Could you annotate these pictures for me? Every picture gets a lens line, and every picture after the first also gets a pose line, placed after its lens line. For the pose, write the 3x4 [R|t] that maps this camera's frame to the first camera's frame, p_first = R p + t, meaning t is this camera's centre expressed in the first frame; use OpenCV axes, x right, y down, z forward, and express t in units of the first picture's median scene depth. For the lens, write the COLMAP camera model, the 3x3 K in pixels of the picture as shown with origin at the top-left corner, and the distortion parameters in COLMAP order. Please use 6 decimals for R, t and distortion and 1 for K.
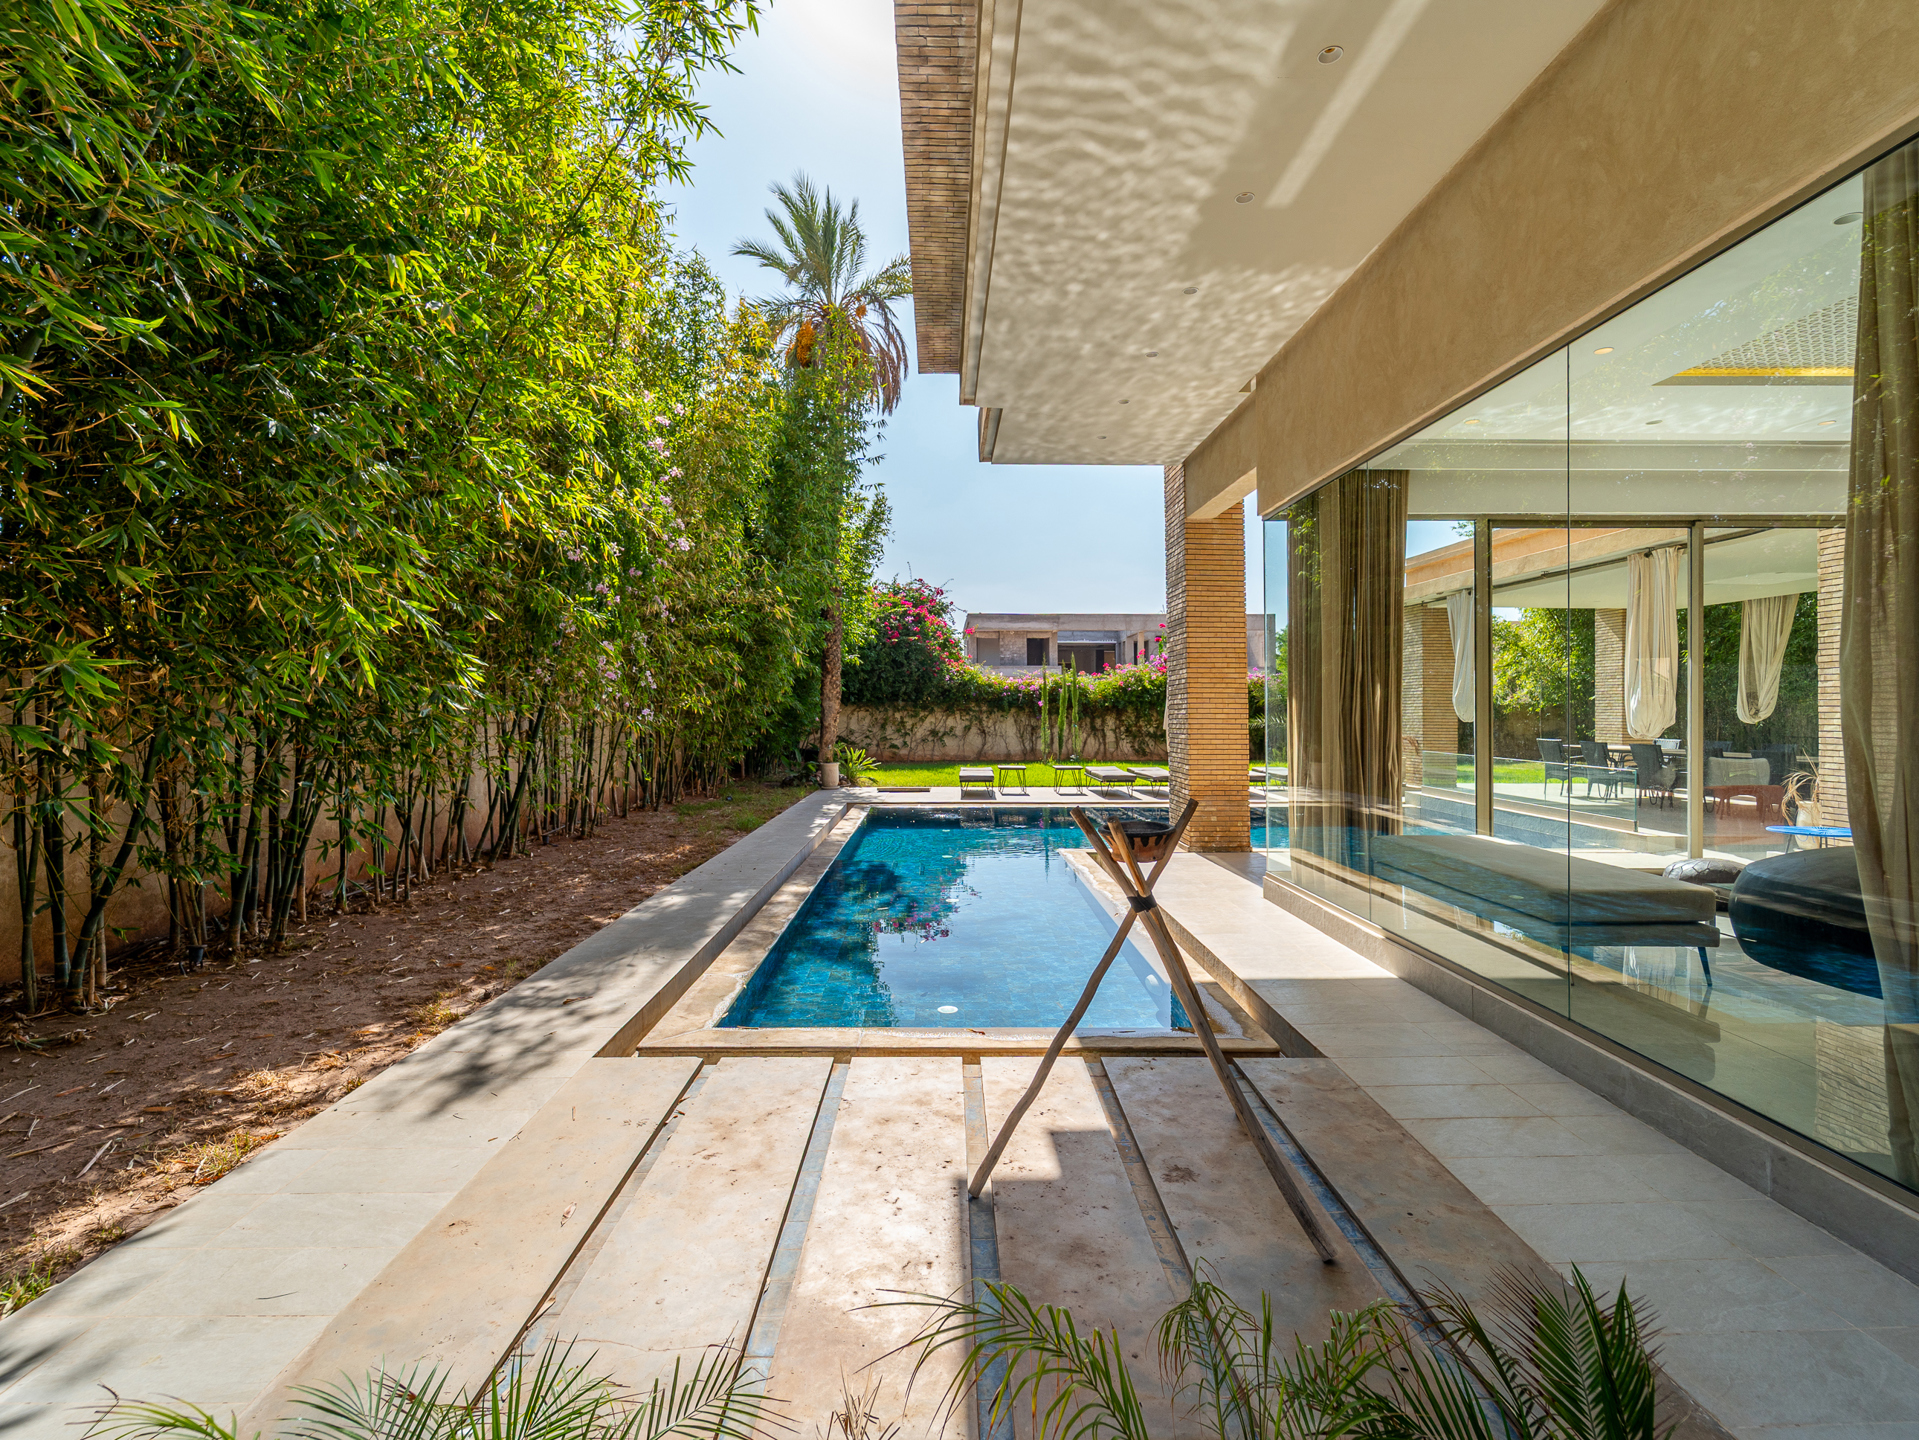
lens RADIAL K [[883.9, 0, 980.0], [0, 883.9, 719.7], [0, 0, 1]] dist [0.002584, -0.003766]
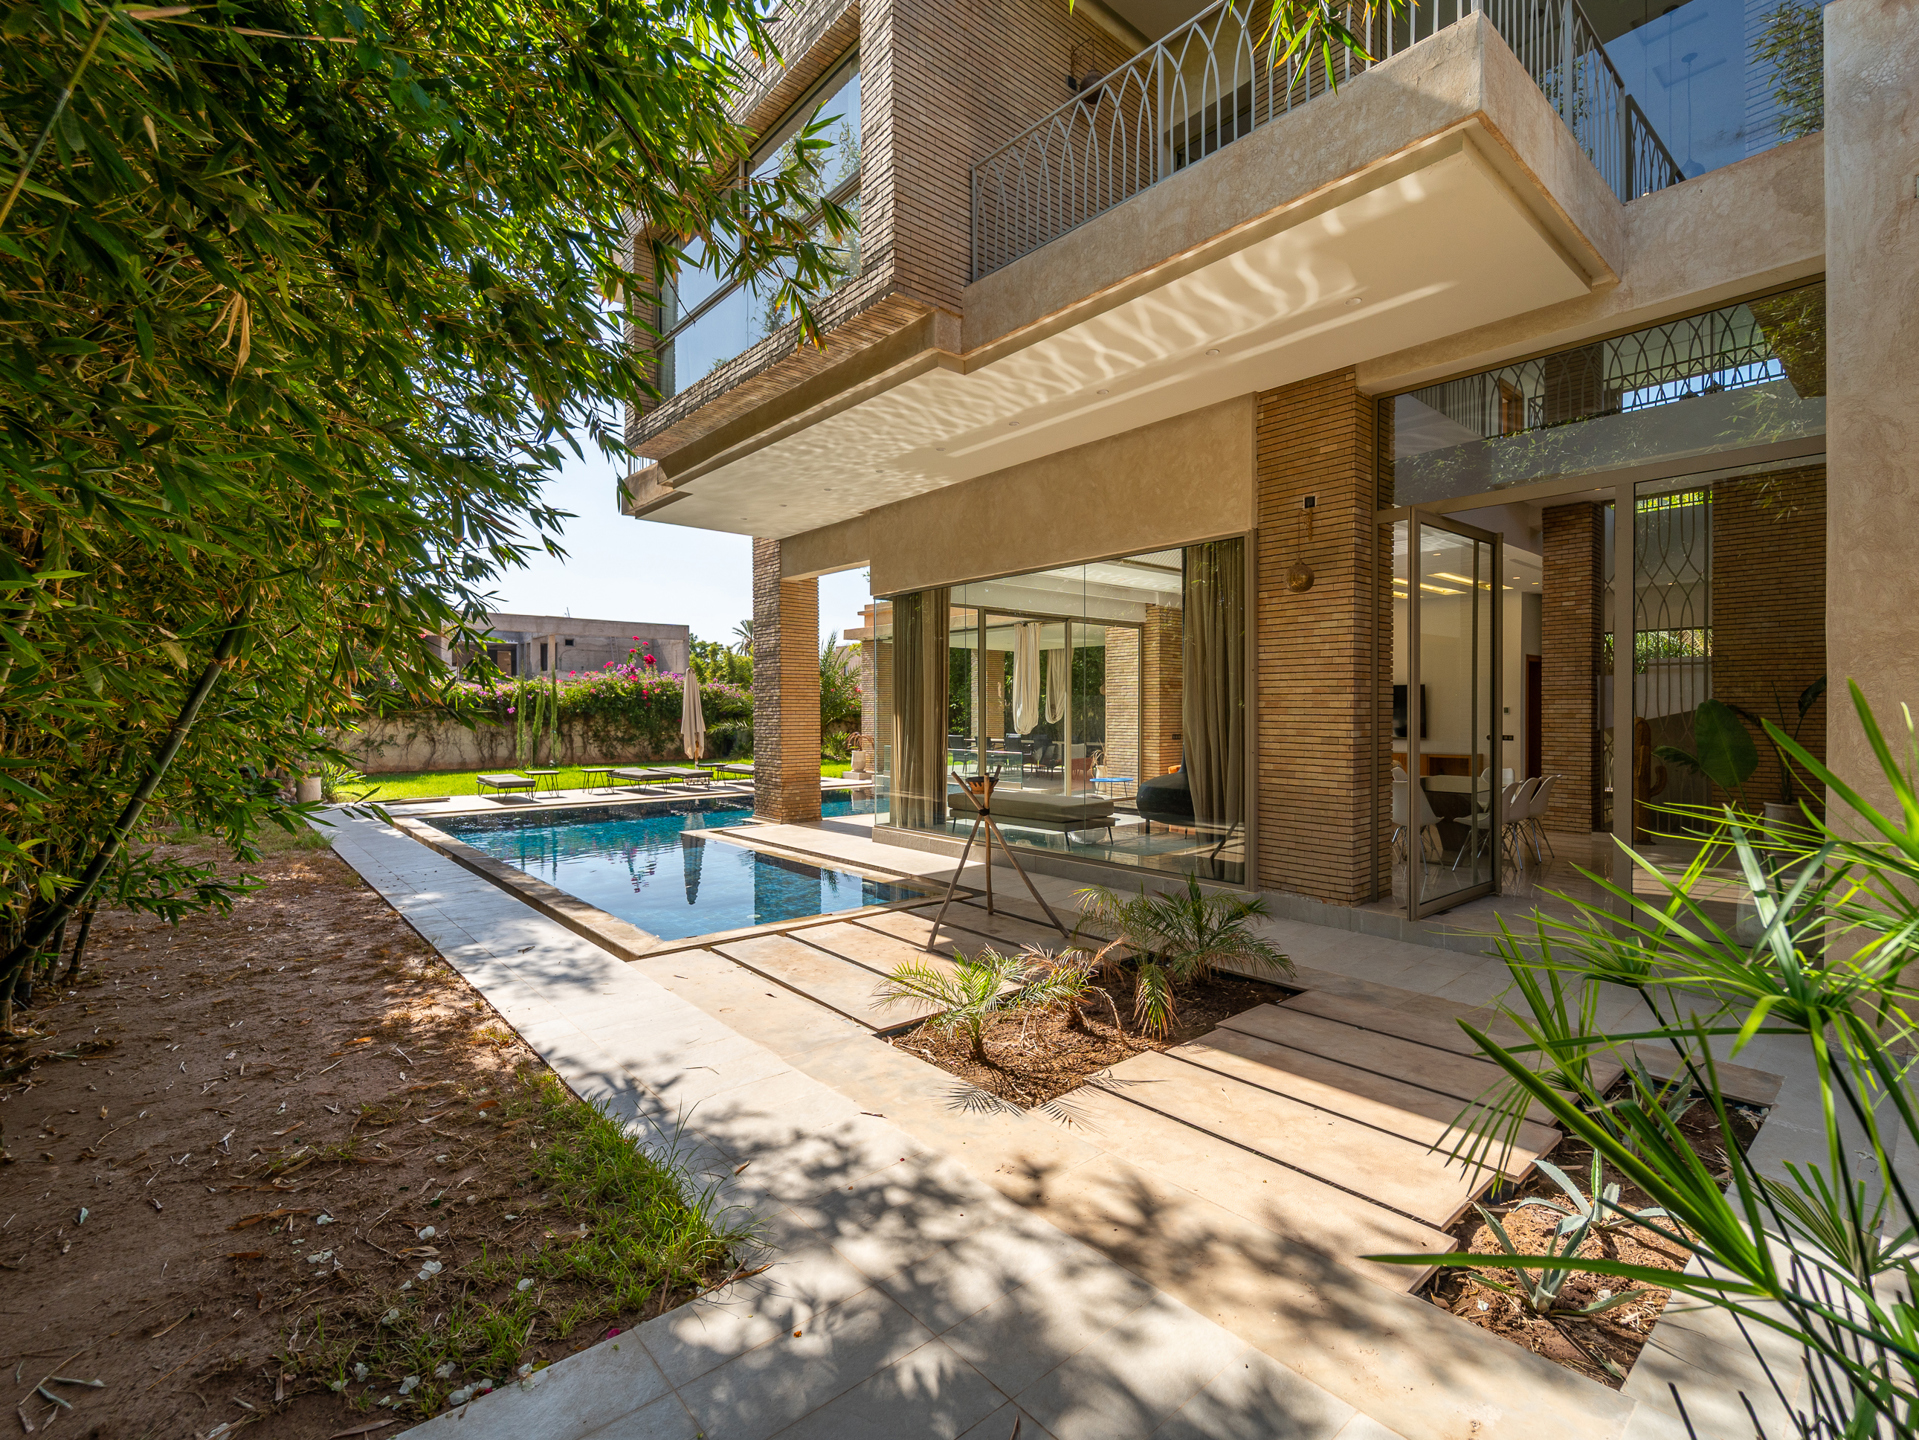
lens RADIAL K [[883.9, 0, 980.0], [0, 883.9, 719.7], [0, 0, 1]] dist [0.002584, -0.003766]
pose [[0.756552, -0.008379, 0.653880, -0.265961], [0.009509, 0.999953, 0.001812, -0.006010], [-0.653864, 0.004847, 0.756596, -0.143851]]
